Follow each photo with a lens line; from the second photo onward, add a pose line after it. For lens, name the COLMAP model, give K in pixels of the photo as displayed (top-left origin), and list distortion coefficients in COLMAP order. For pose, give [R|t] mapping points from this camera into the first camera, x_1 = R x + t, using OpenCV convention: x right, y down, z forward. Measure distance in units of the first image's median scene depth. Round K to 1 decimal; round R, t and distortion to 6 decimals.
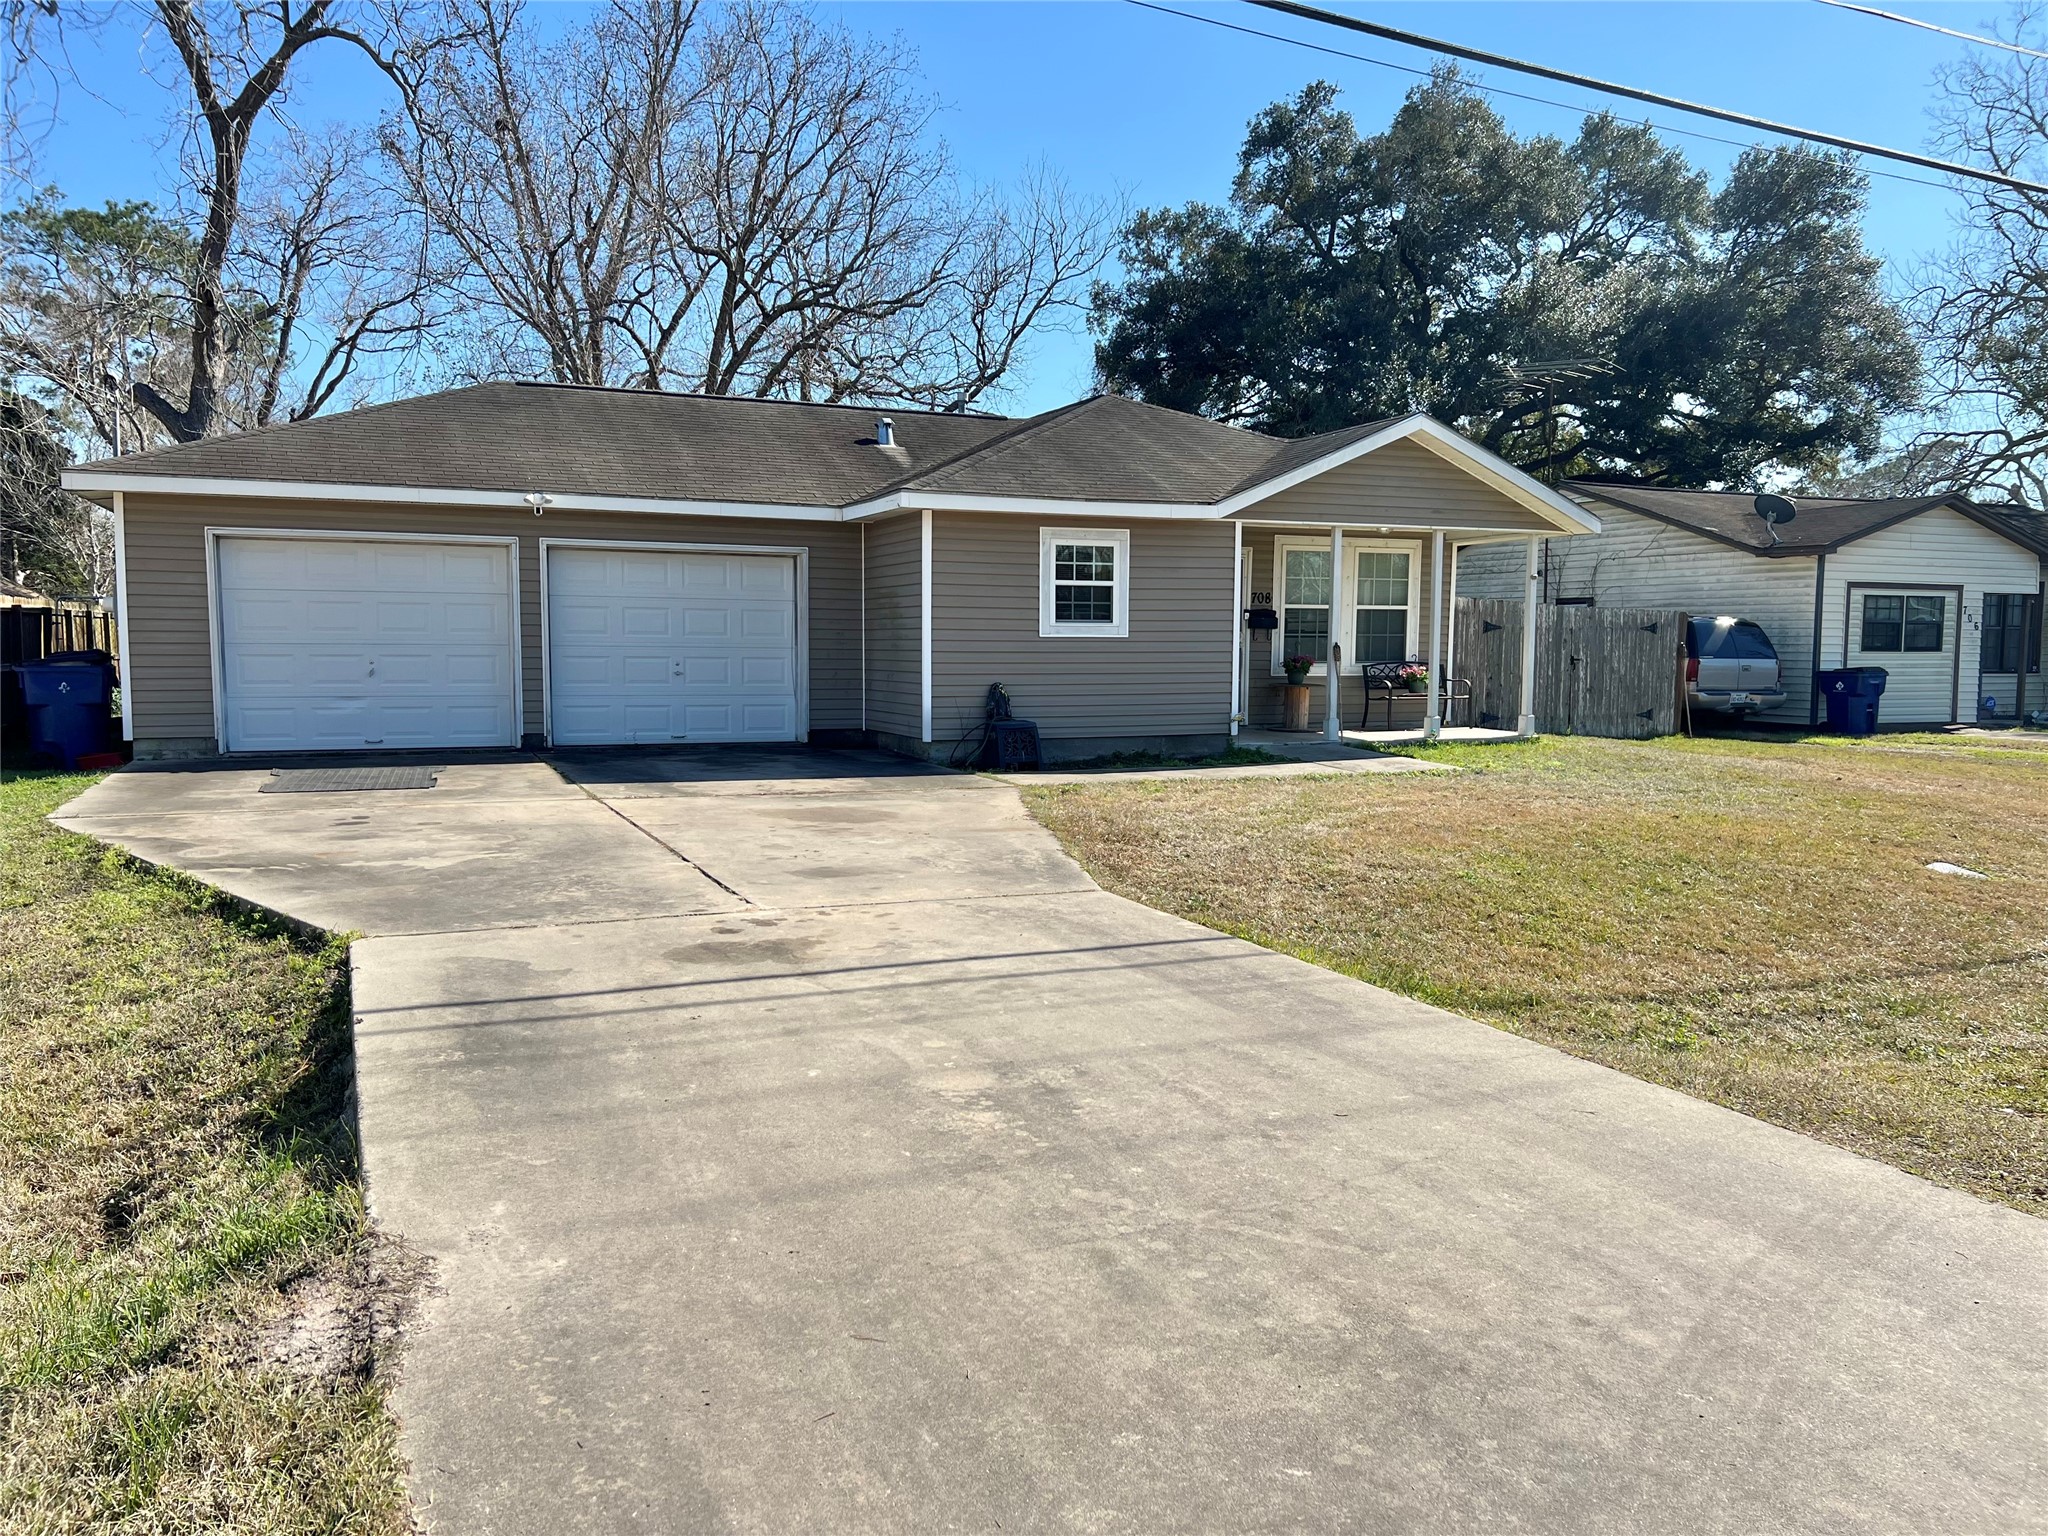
lens RADIAL K [[1588.4, 0, 1021.5], [0, 1588.4, 769.3], [0, 0, 1]] dist [0.061189, -0.051978]
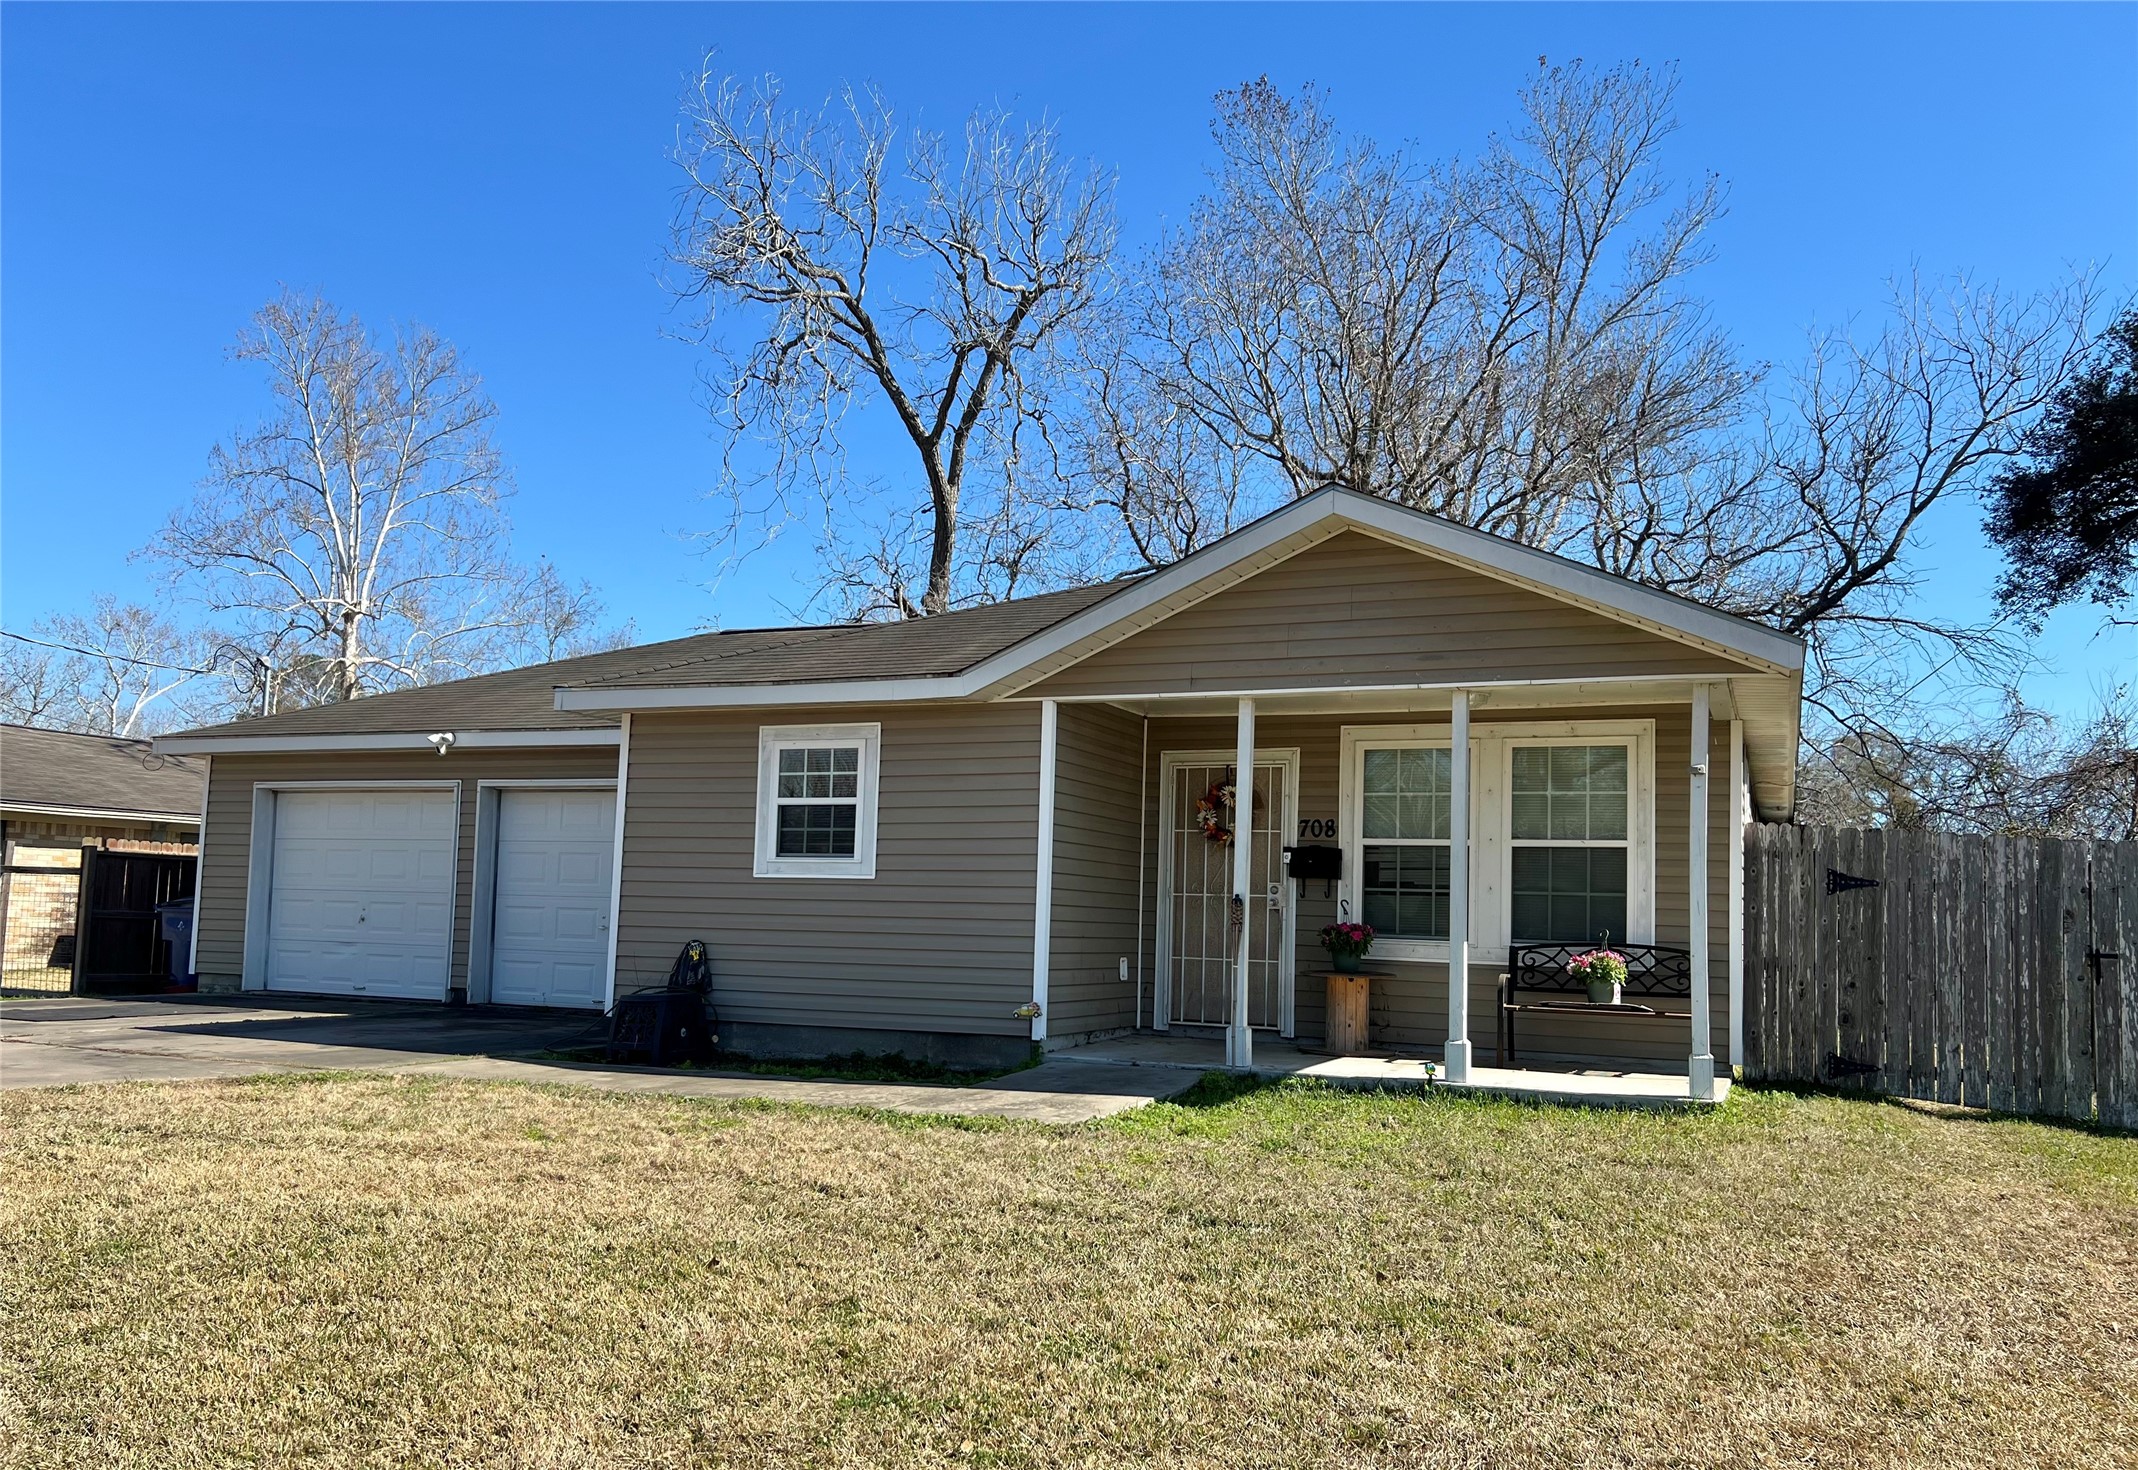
lens RADIAL K [[1645.6, 0, 1054.8], [0, 1645.6, 785.9], [0, 0, 1]] dist [0.050322, -0.018517]
pose [[0.679399, -0.048393, -0.732171, 0.618185], [-0.085931, 0.985710, -0.144887, -0.027100], [0.728720, 0.161352, 0.665532, 0.572988]]
